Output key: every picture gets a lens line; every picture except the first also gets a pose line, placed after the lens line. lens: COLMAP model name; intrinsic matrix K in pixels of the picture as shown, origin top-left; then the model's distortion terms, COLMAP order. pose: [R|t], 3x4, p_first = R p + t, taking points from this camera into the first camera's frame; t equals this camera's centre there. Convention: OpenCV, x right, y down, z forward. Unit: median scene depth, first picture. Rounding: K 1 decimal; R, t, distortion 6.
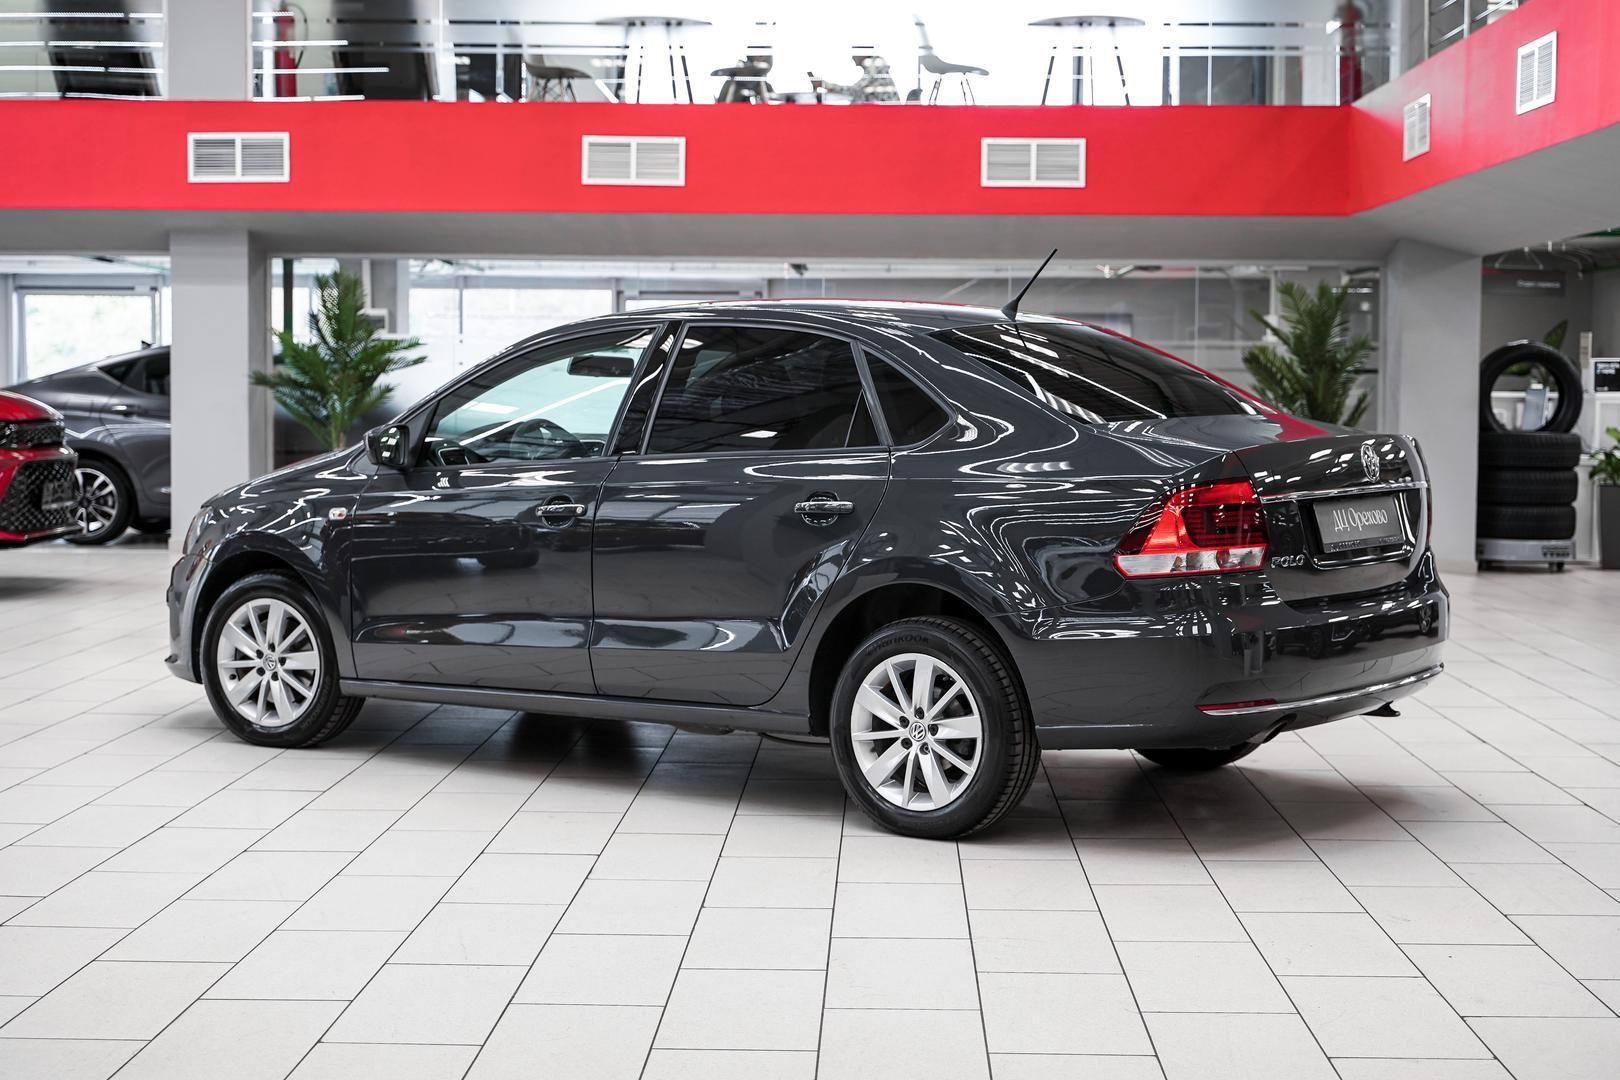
lens RADIAL K [[2413.2, 0, 811.0], [0, 2413.2, 529.5], [0, 0, 1]] dist [0.008931, 0.000000]
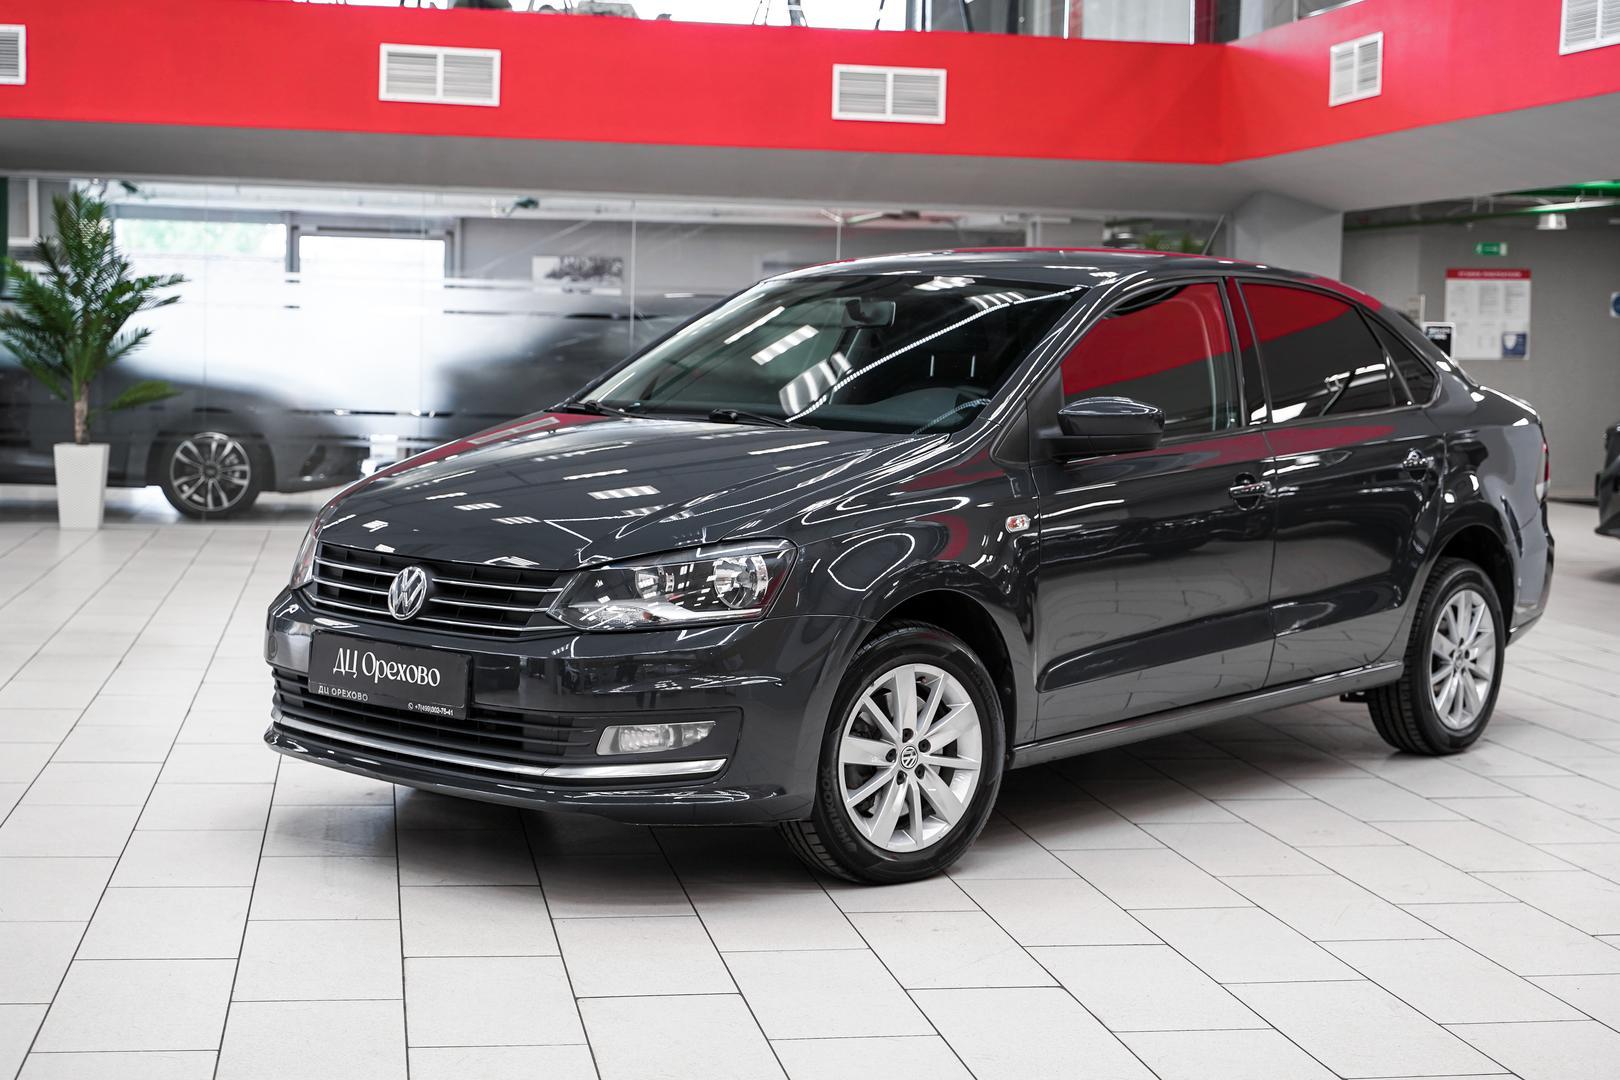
lens RADIAL K [[2413.2, 0, 804.5], [0, 2413.2, 554.8], [0, 0, 1]] dist [0.008931, 0.000000]
pose [[0.976205, -0.003831, 0.216817, -0.131424], [-0.002863, 0.999529, 0.030551, -0.006353], [-0.216832, -0.030445, 0.975734, 0.111586]]
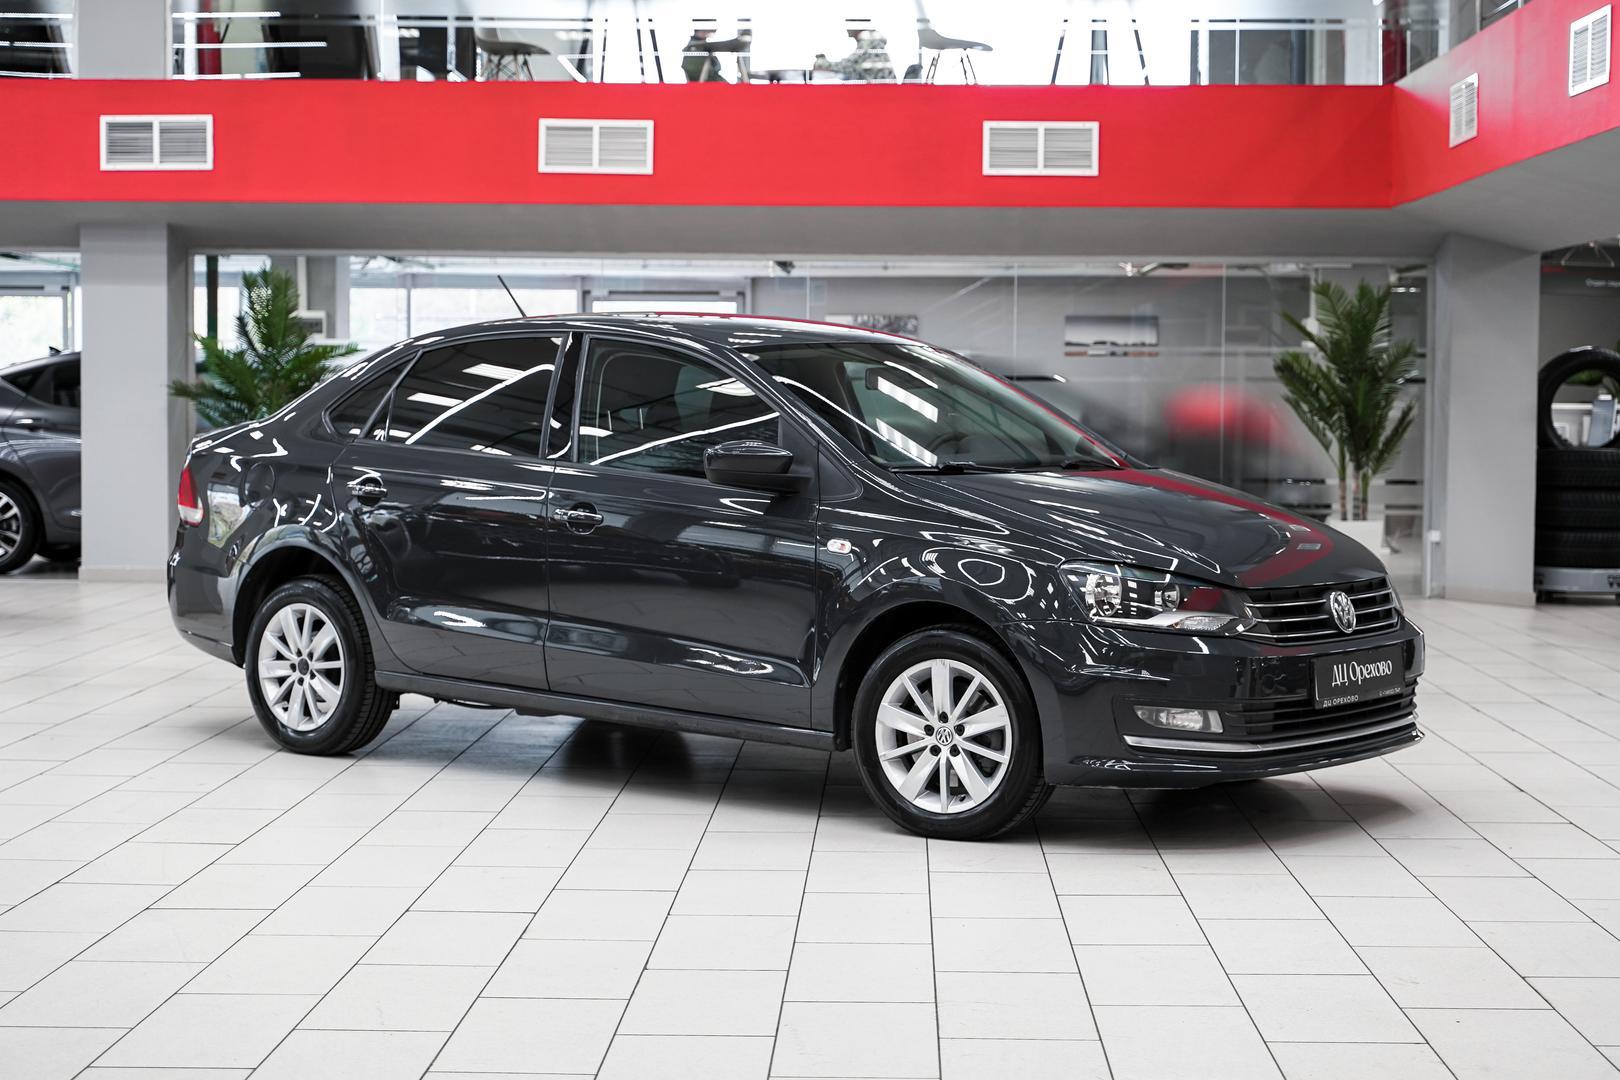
lens RADIAL K [[2713.1, 0, 814.4], [0, 2713.1, 551.9], [0, 0, 1]] dist [0.012671, 0.000000]
pose [[1.000000, -0.000021, 0.000936, 0.006586], [0.000023, 0.999998, -0.002228, 0.000384], [-0.000936, 0.002228, 0.999997, -0.009723]]
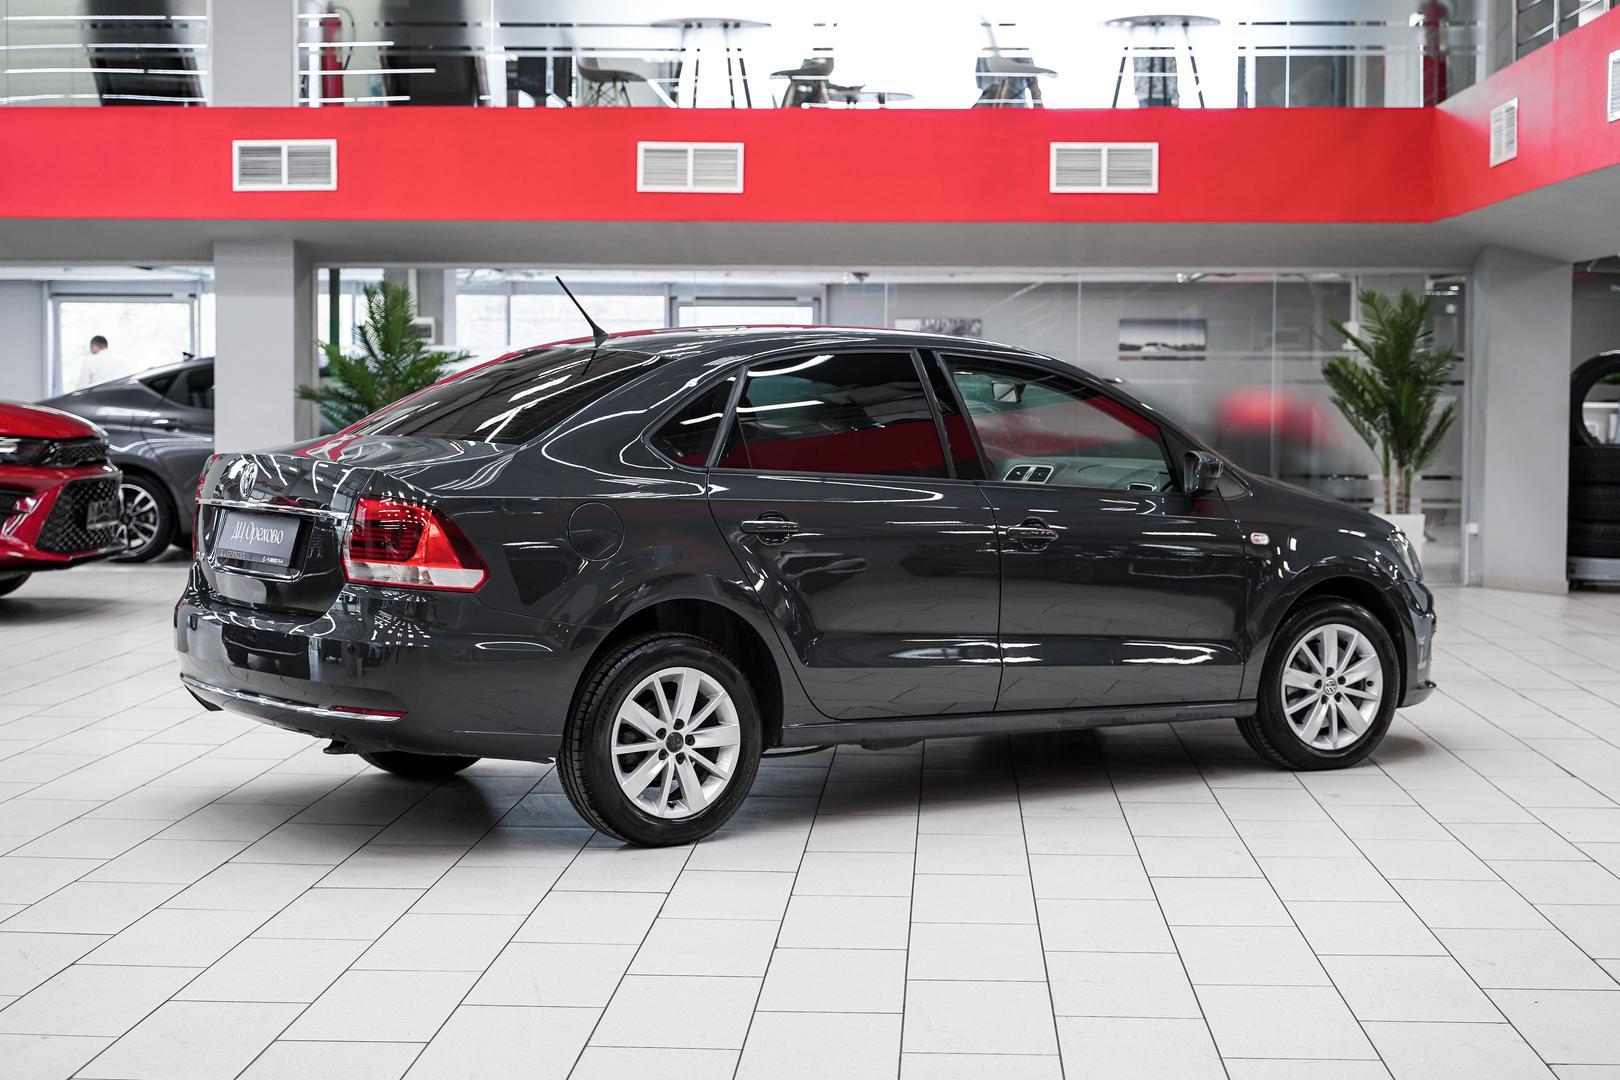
lens RADIAL K [[2529.5, 0, 807.2], [0, 2529.5, 526.2], [0, 0, 1]] dist [0.015418, 0.000000]
pose [[0.999722, -0.000313, -0.023578, -0.002680], [0.000212, 0.999991, -0.004286, -0.004263], [0.023579, 0.004279, 0.999713, -0.013459]]
